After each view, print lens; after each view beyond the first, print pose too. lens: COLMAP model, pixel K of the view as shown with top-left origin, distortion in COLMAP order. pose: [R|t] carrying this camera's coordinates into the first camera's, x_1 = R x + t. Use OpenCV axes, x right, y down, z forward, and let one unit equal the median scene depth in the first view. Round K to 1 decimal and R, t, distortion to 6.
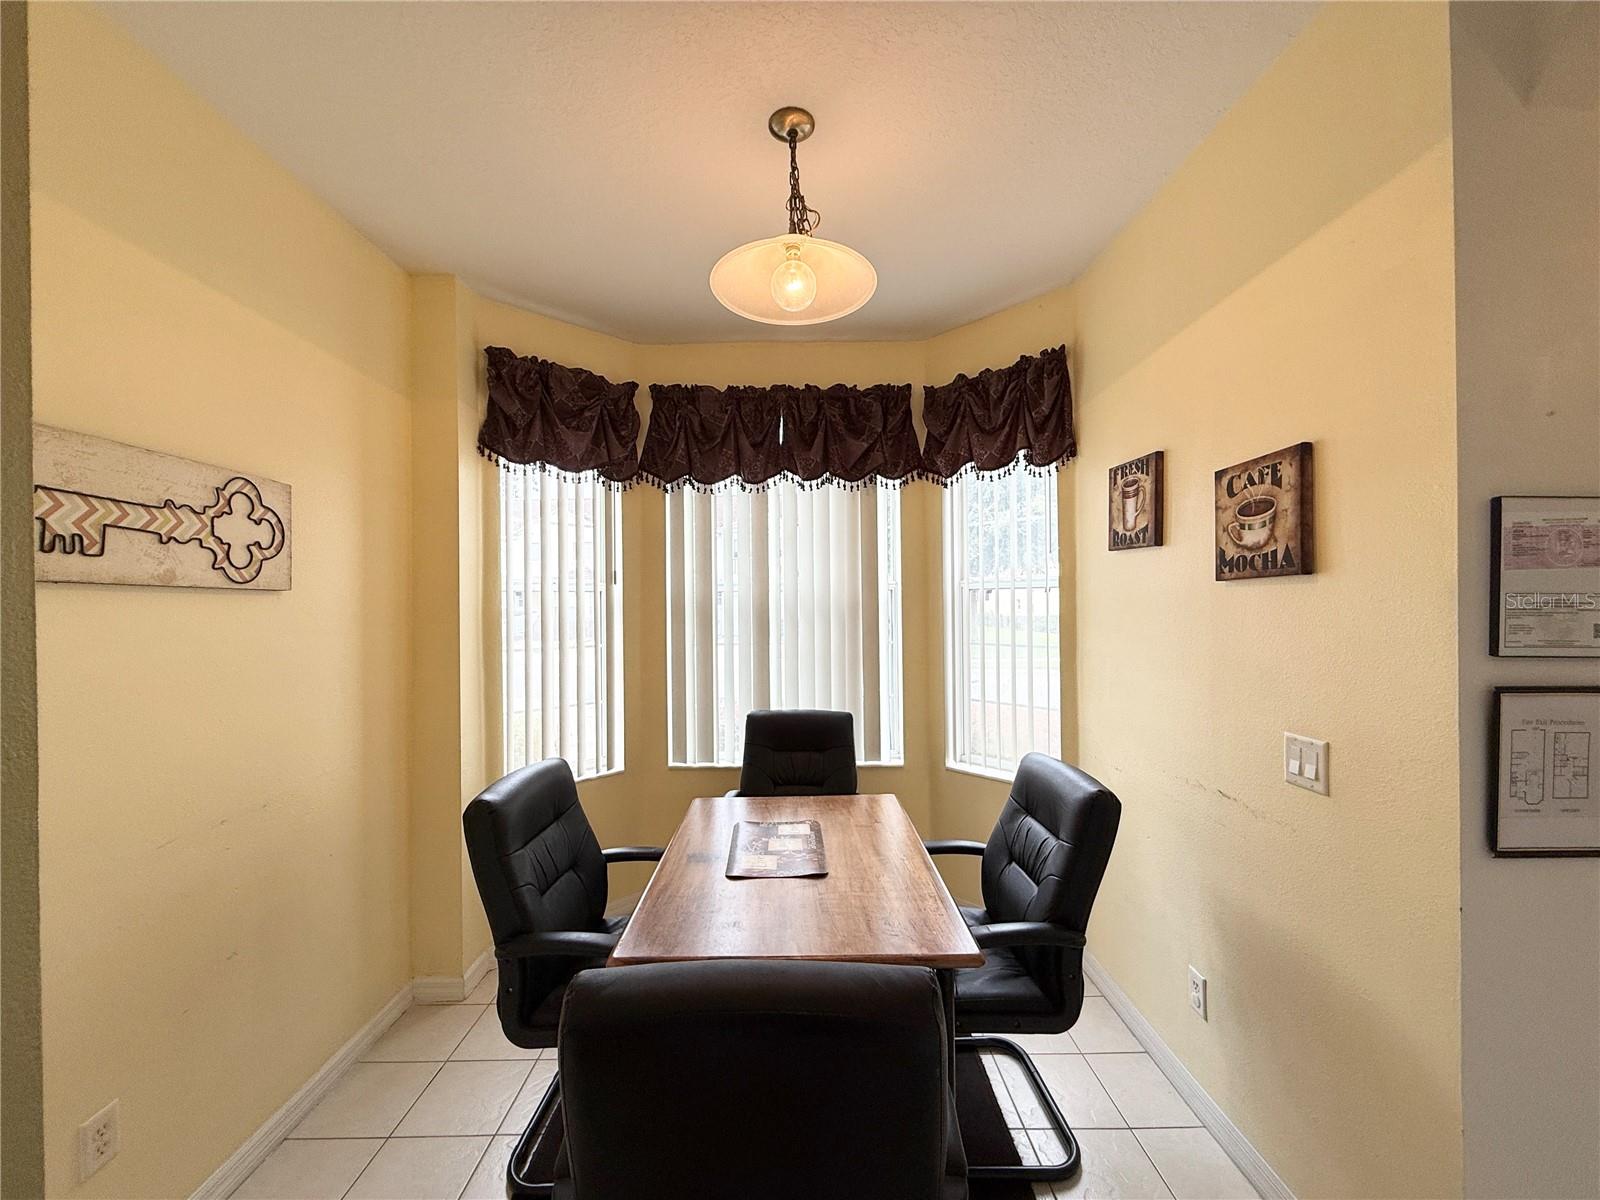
lens RADIAL K [[634.7, 0, 794.2], [0, 634.7, 604.1], [0, 0, 1]] dist [0.001140, -0.000507]
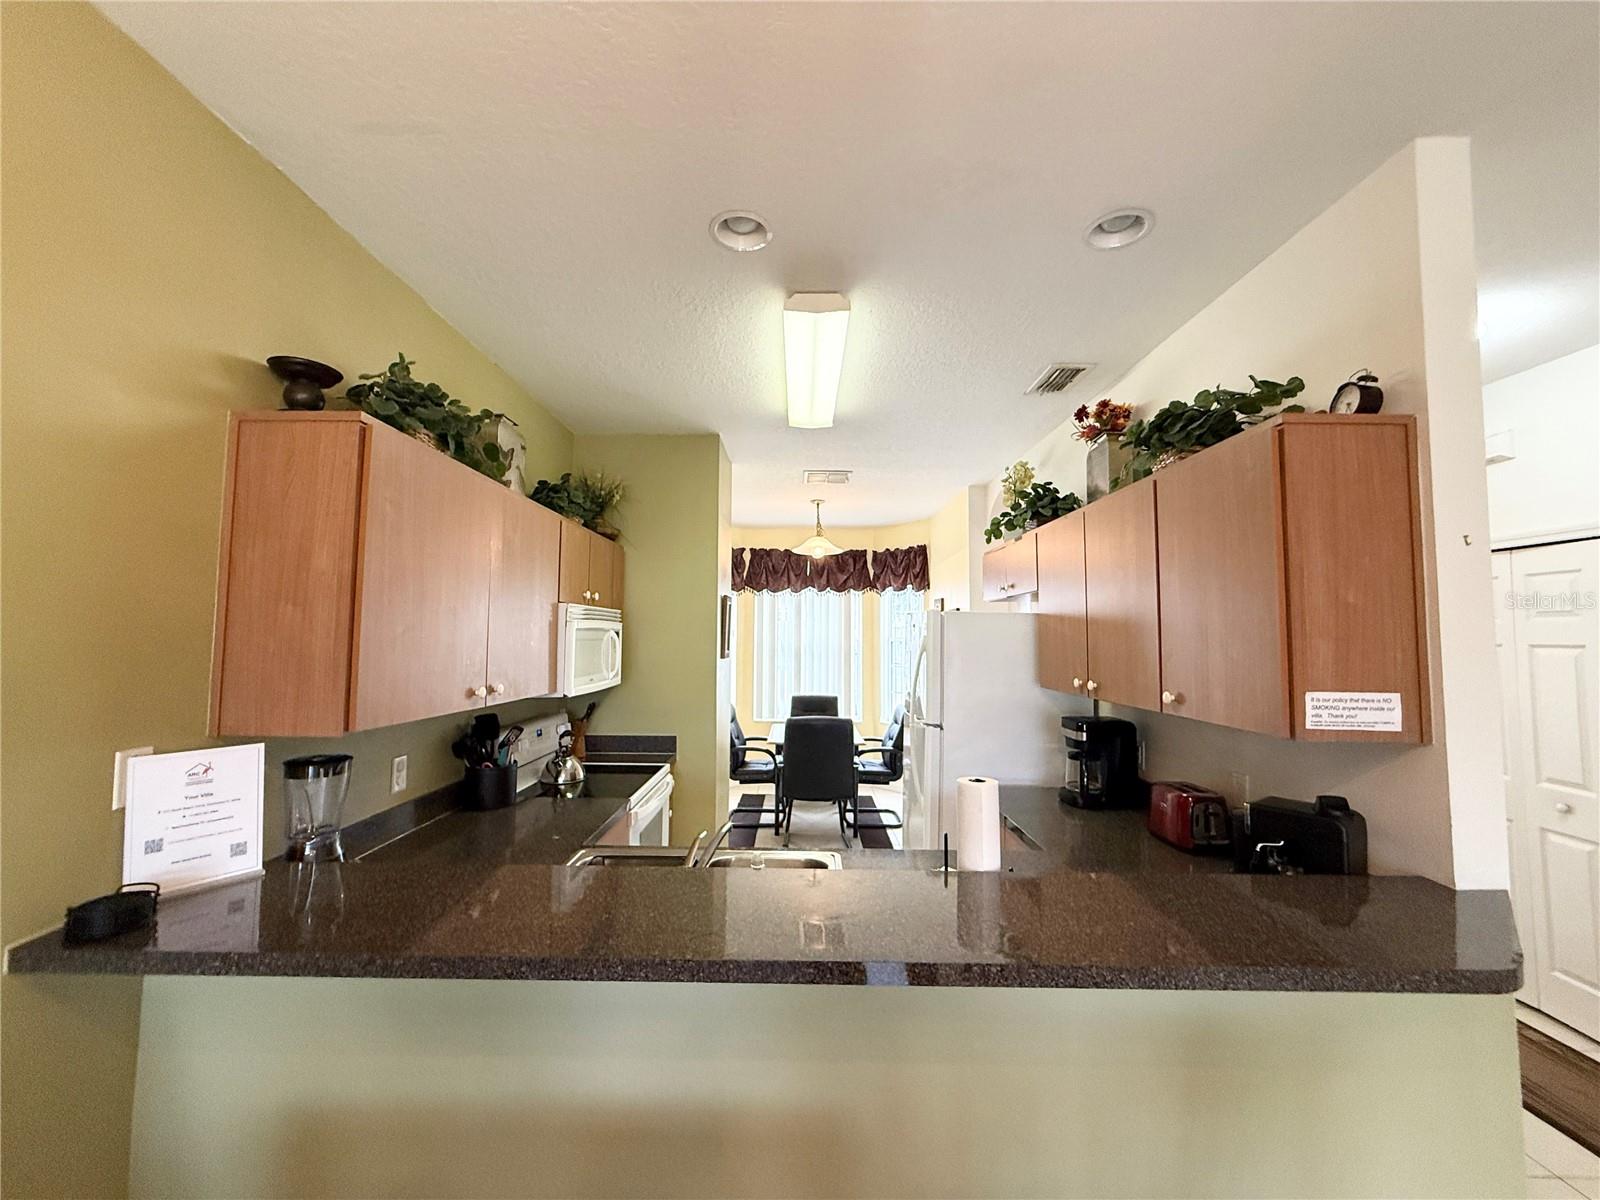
lens RADIAL K [[634.7, 0, 789.9], [0, 634.7, 600.0], [0, 0, 1]] dist [0.001140, -0.000507]
pose [[0.999711, 0.018824, -0.014941, -0.049987], [-0.019605, 0.998348, -0.054014, -0.042932], [0.013900, 0.054291, 0.998428, -1.243093]]
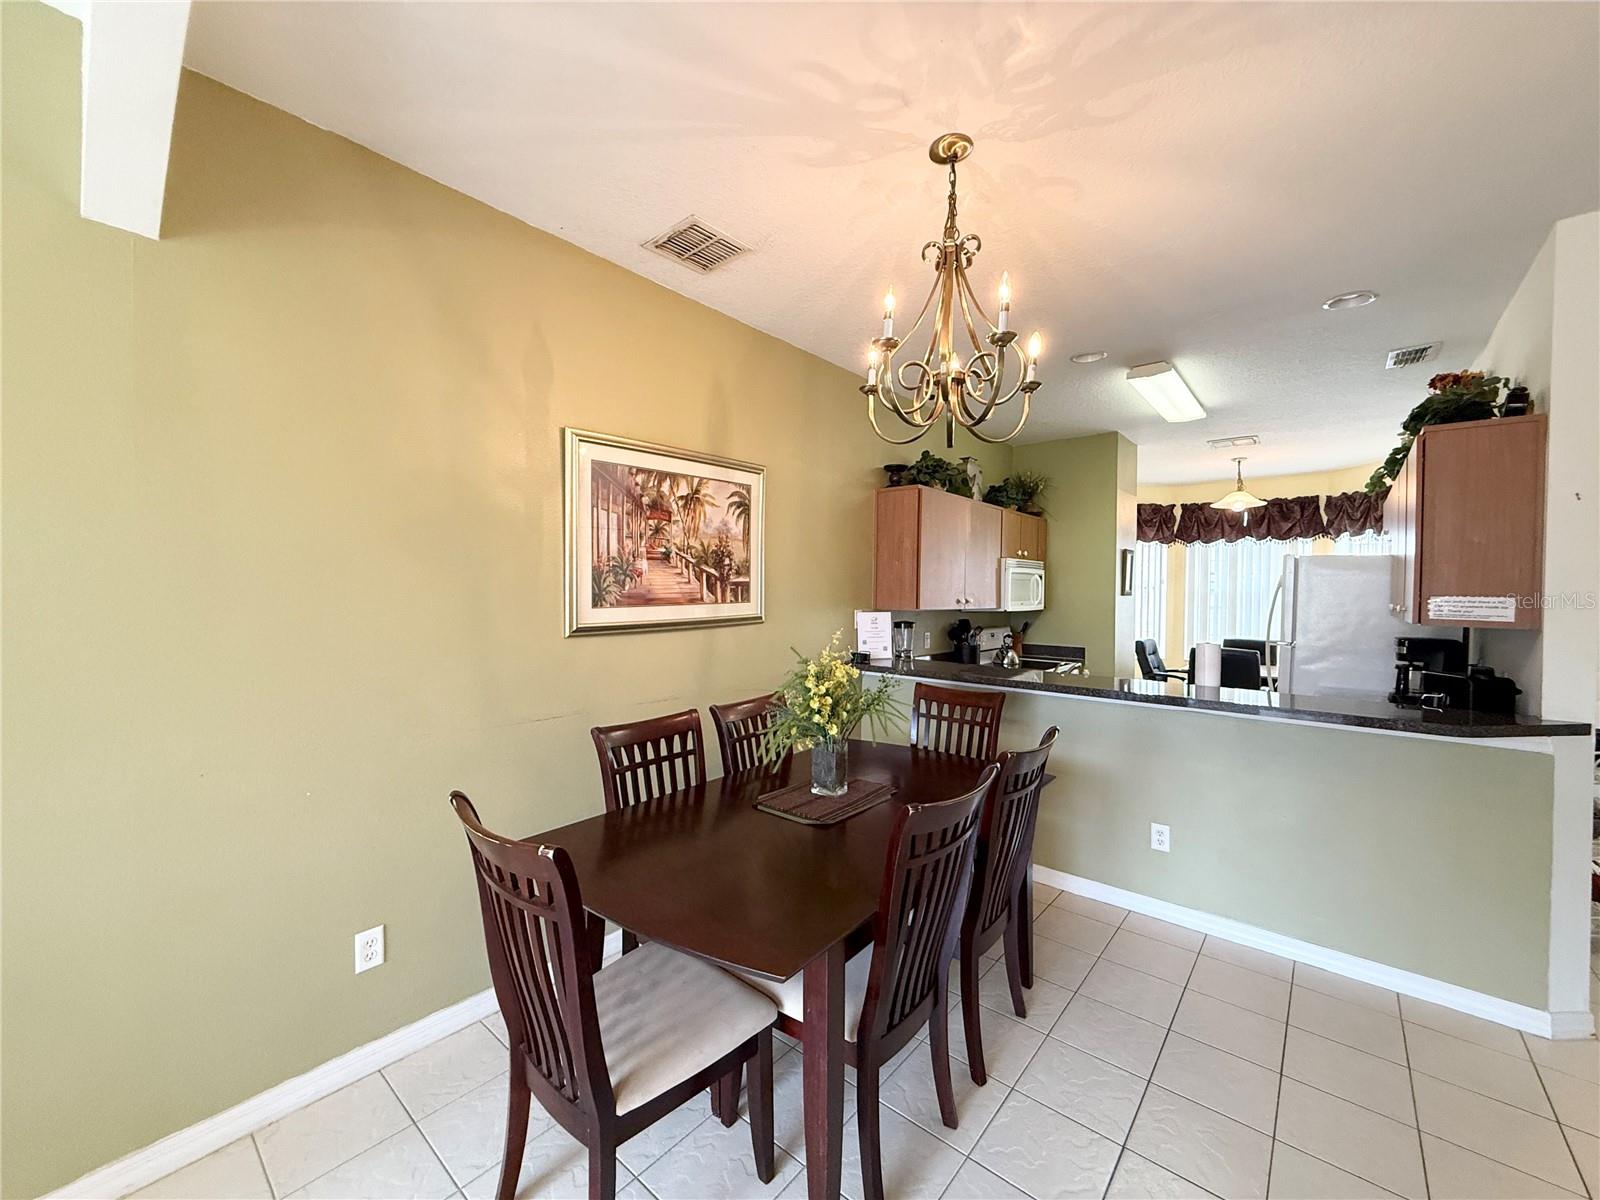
lens RADIAL K [[634.7, 0, 793.7], [0, 634.7, 595.8], [0, 0, 1]] dist [0.001140, -0.000507]
pose [[0.761790, 0.026838, -0.647268, 0.235181], [-0.017857, 0.999632, 0.020433, -0.010541], [0.647578, -0.004007, 0.761989, -1.876434]]
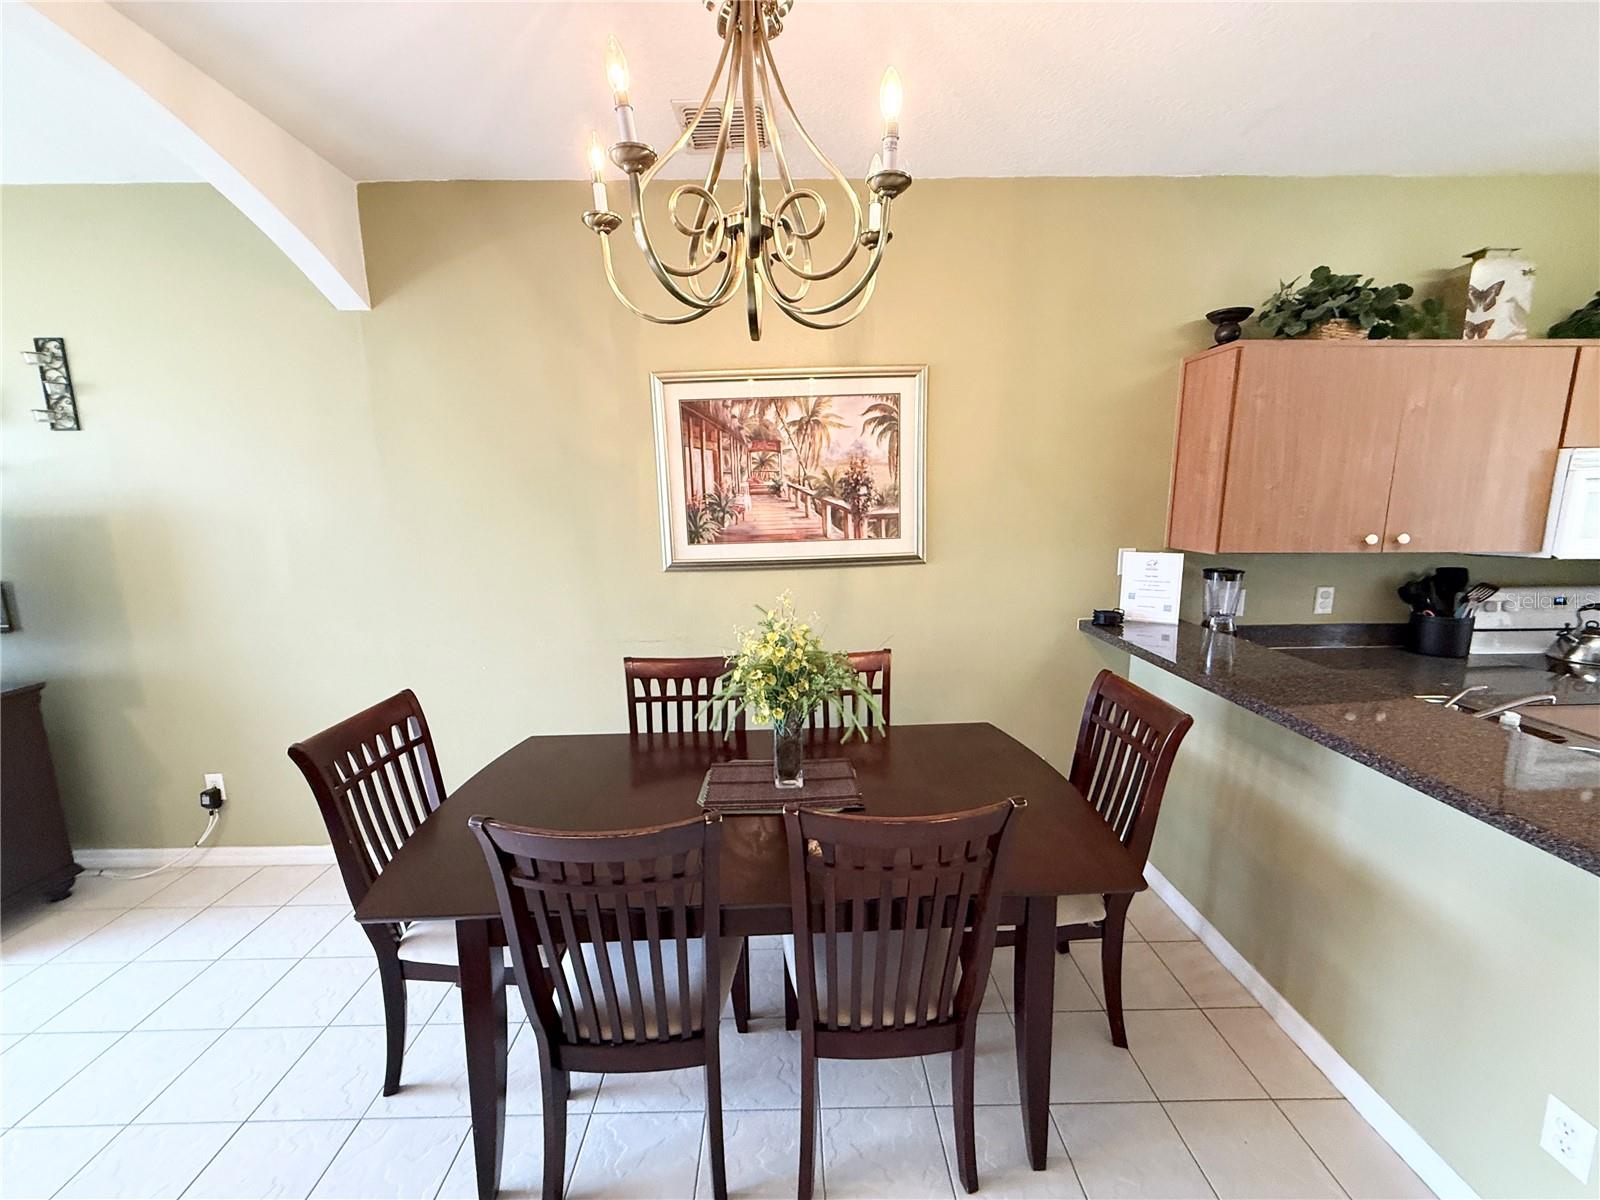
lens RADIAL K [[634.7, 0, 796.8], [0, 634.7, 596.4], [0, 0, 1]] dist [0.001140, -0.000507]
pose [[0.015925, 0.177568, -0.983980, 0.373923], [0.014809, 0.983955, 0.177803, -0.055308], [0.999764, -0.017403, 0.013040, -1.290369]]
